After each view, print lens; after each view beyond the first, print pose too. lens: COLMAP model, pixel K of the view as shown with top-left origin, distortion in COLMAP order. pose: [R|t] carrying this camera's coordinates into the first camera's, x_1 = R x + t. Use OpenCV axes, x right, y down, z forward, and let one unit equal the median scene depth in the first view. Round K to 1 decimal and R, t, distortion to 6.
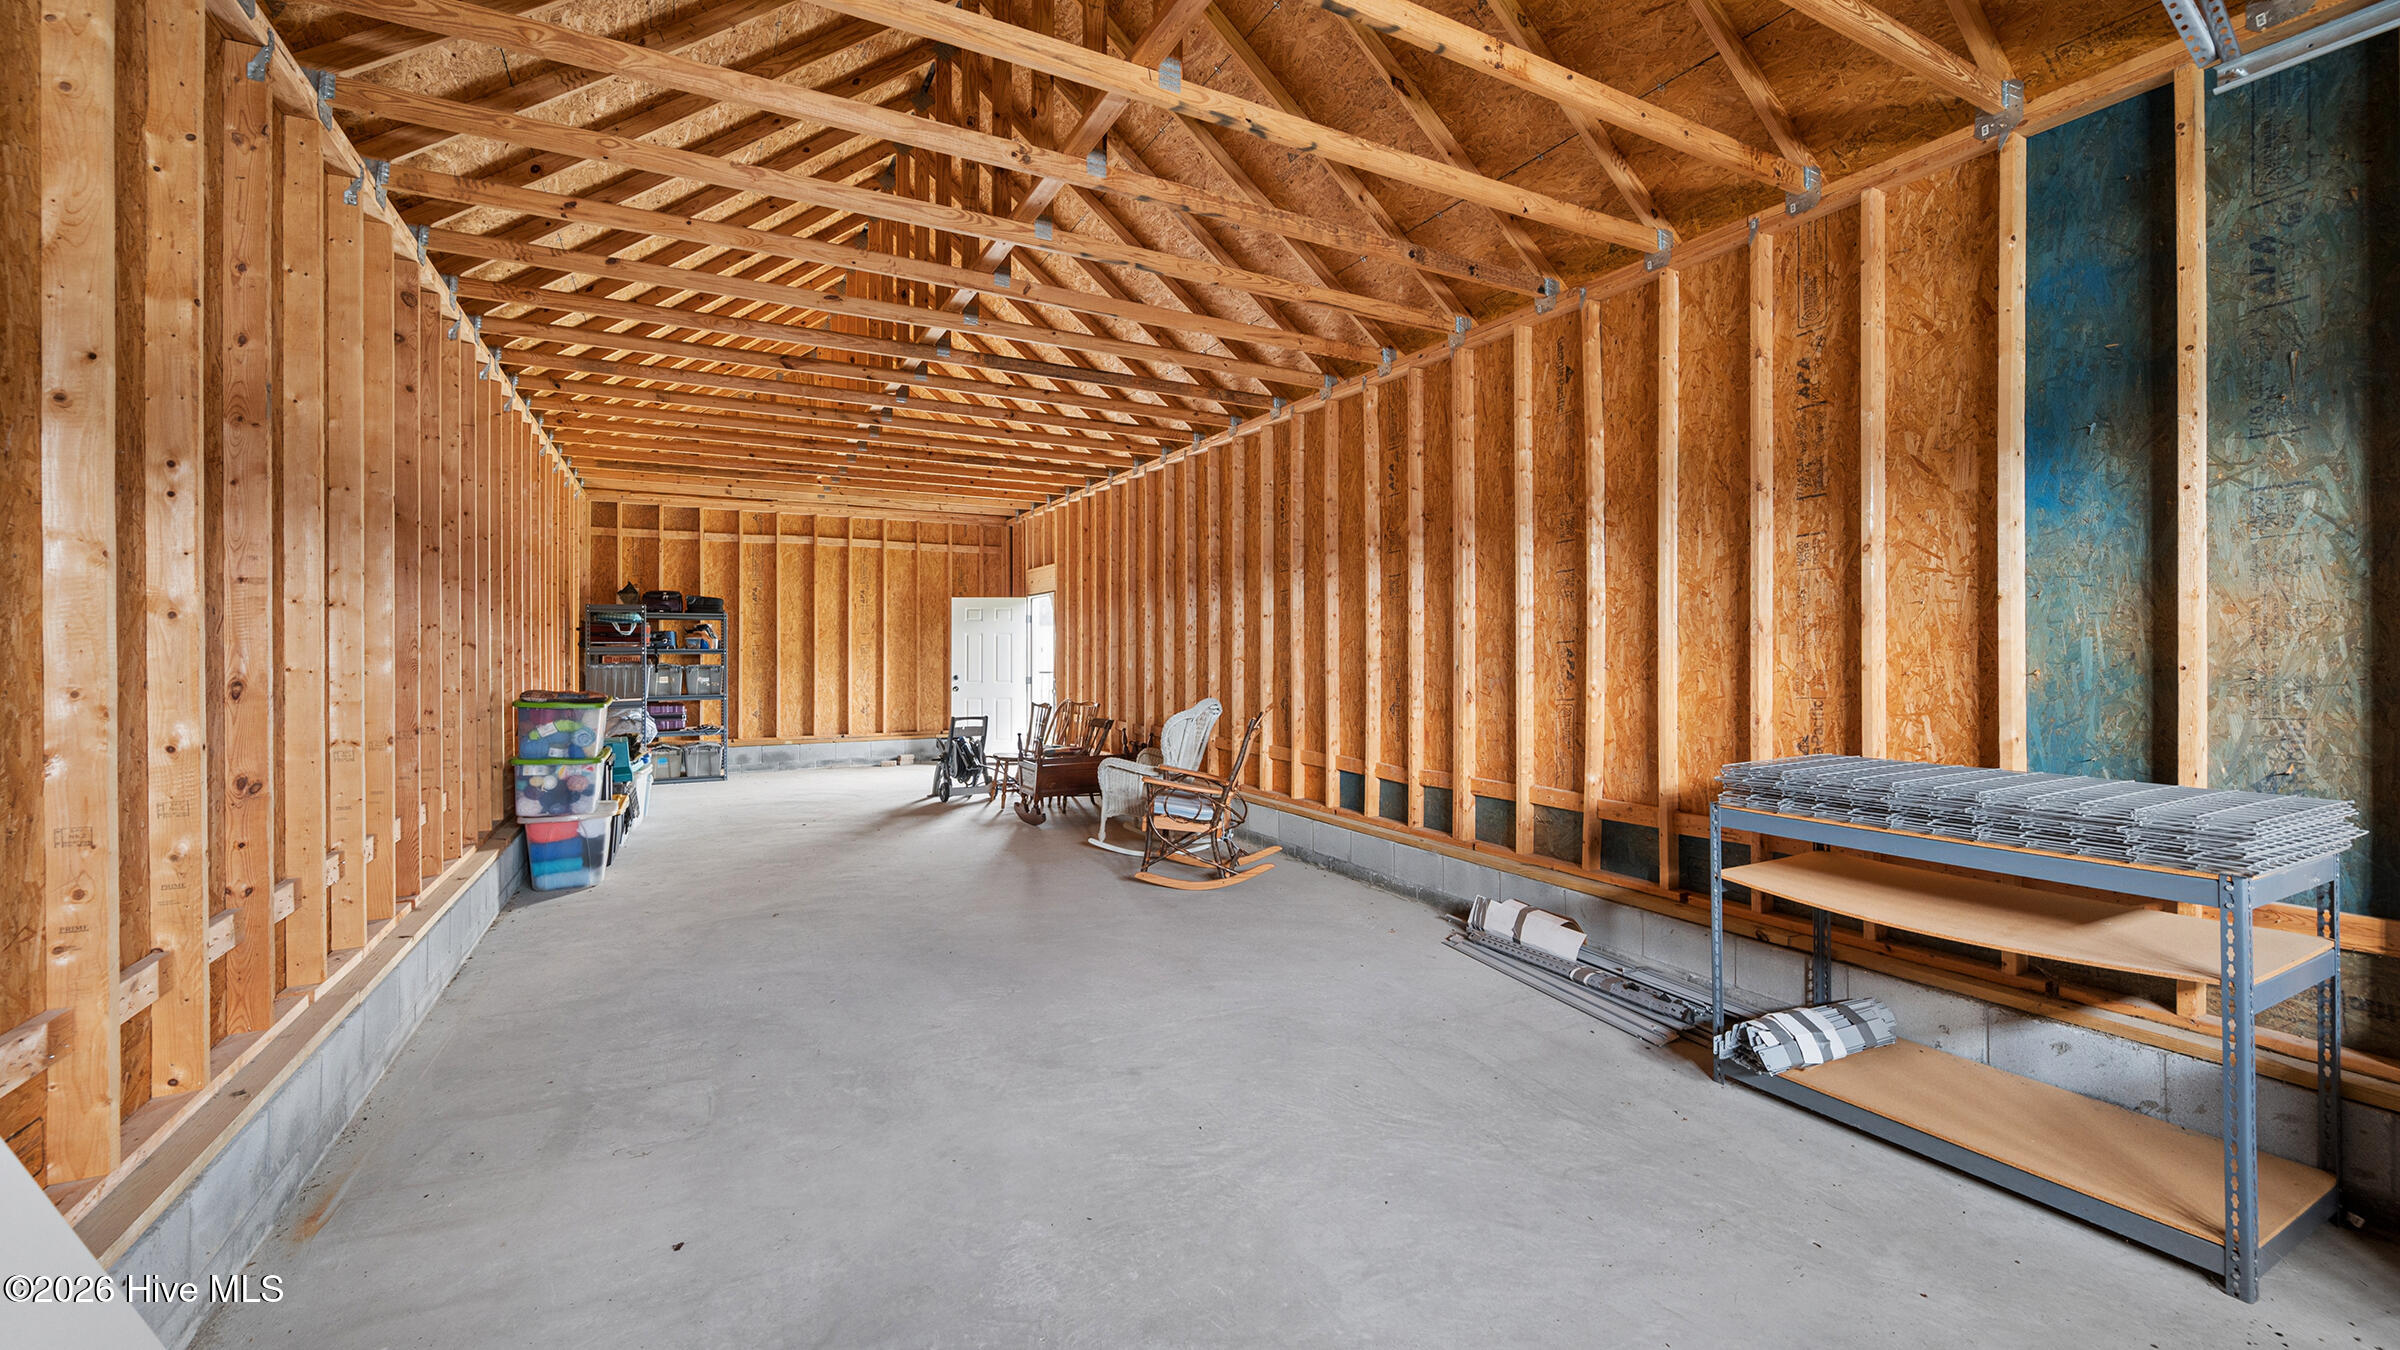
lens RADIAL K [[960.0, 0, 1204.4], [0, 960.0, 632.4], [0, 0, 1]] dist [0.000182, 0.000015]
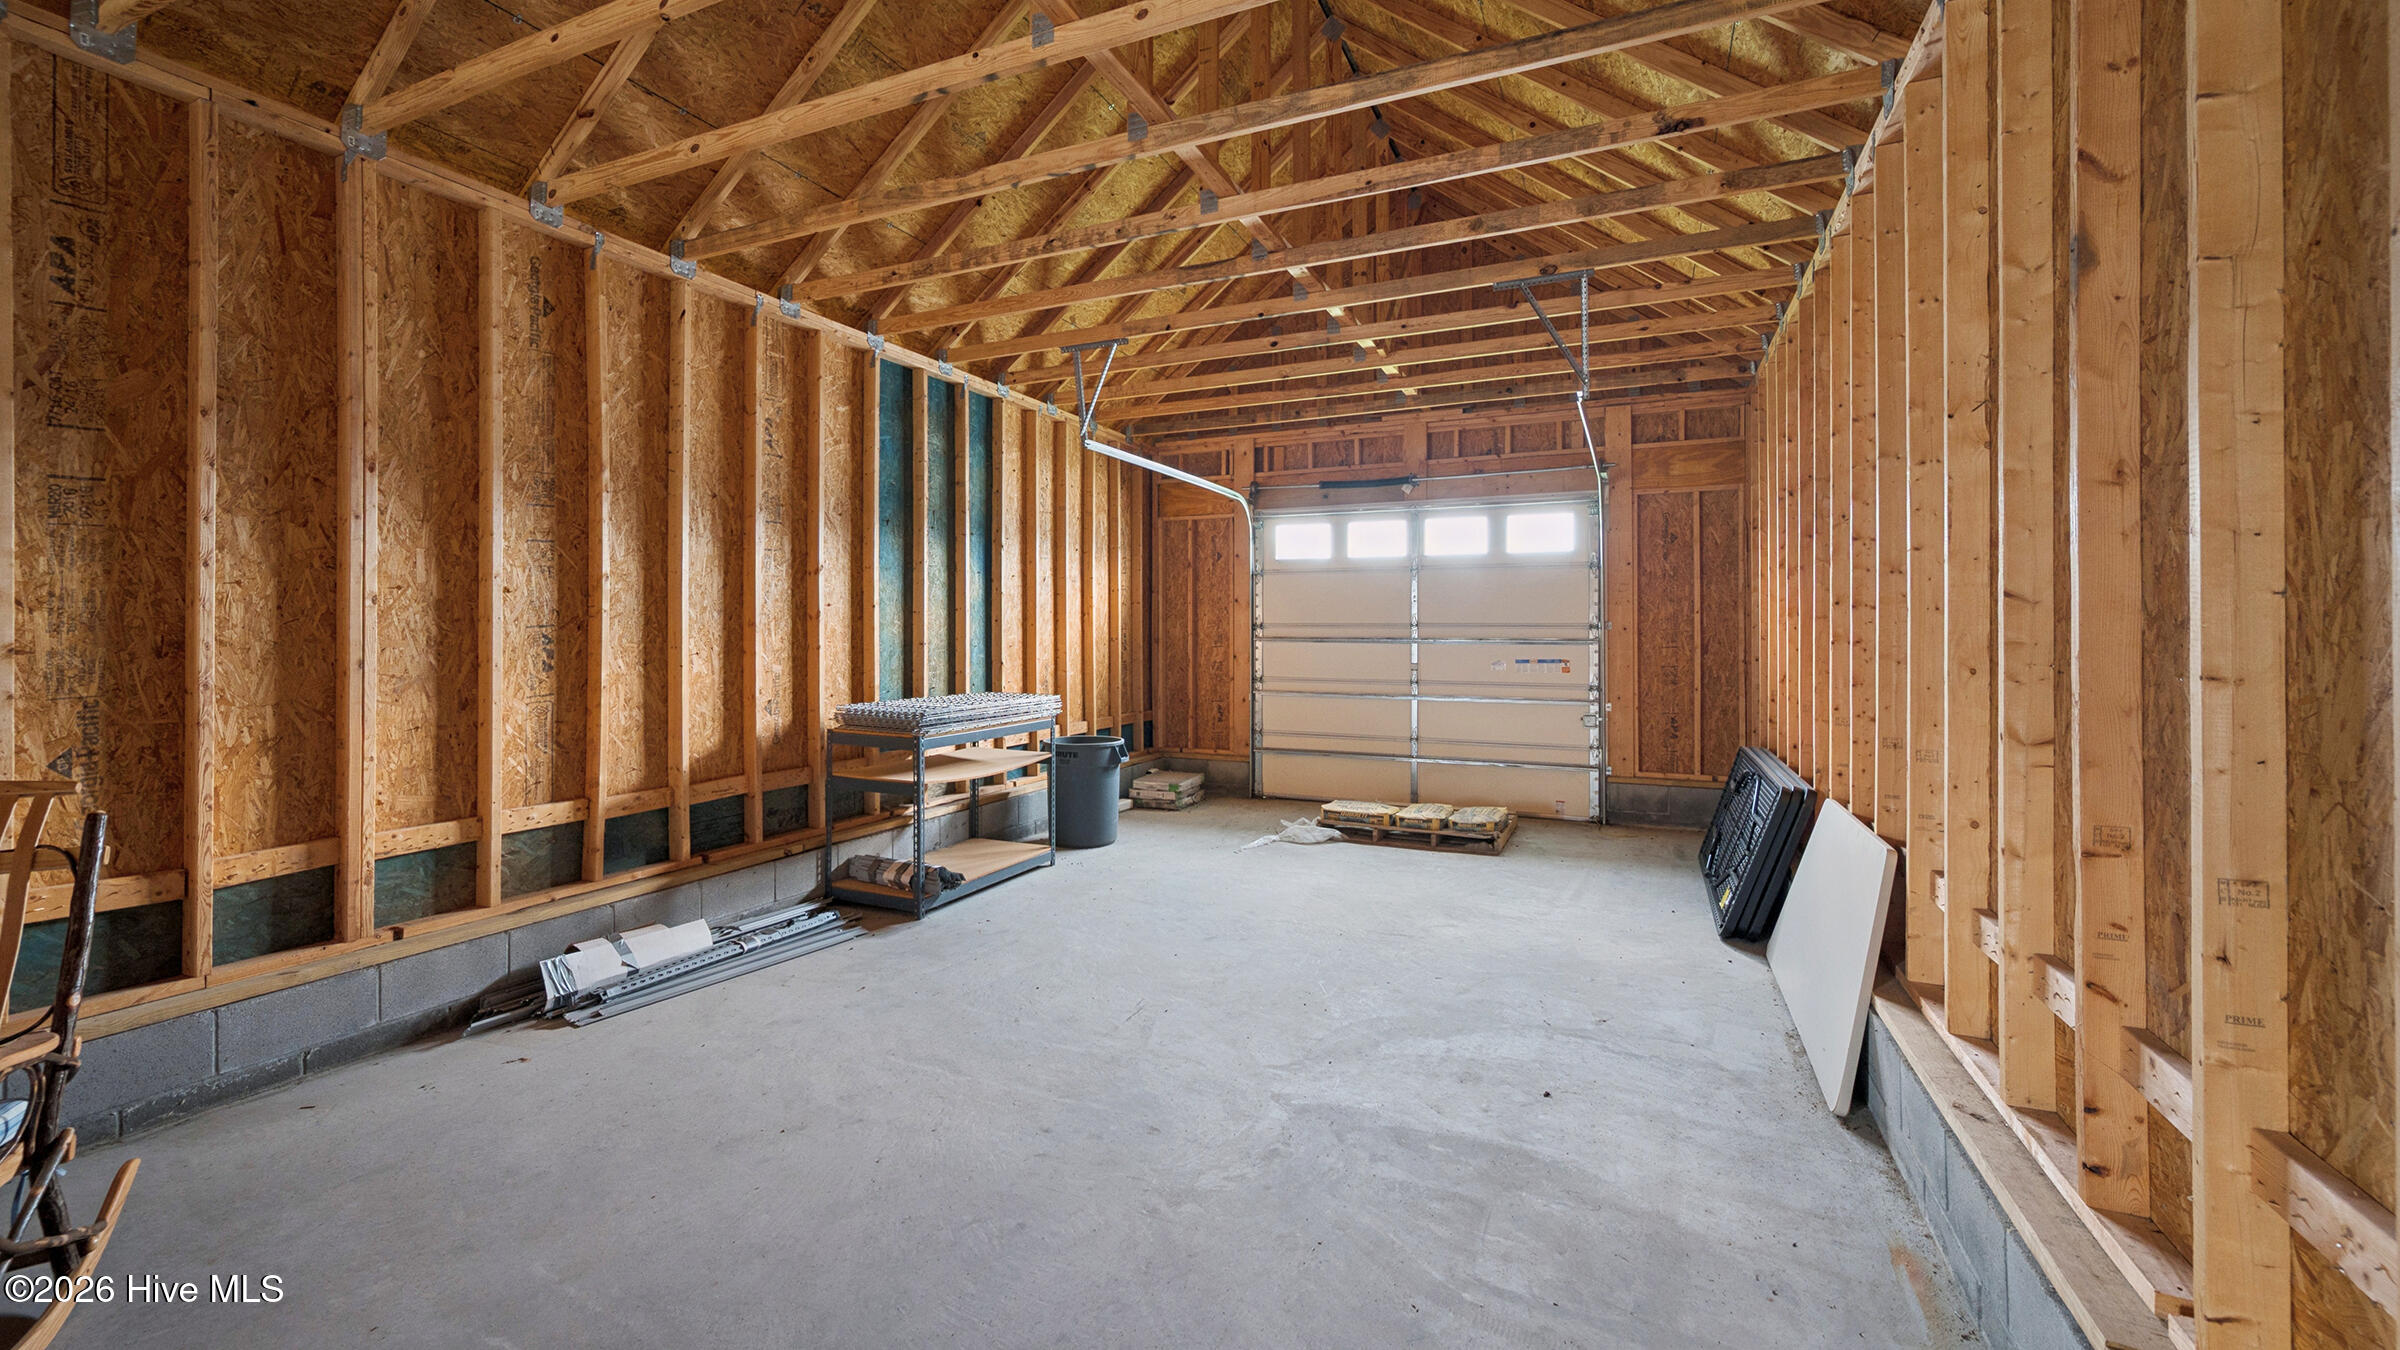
lens RADIAL K [[960.0, 0, 1204.4], [0, 960.0, 632.4], [0, 0, 1]] dist [0.000182, 0.000015]
pose [[-0.604503, 0.006714, 0.796574, -0.667102], [-0.007557, 0.999871, -0.014163, 0.024043], [-0.796567, -0.014581, -0.604375, 1.110420]]
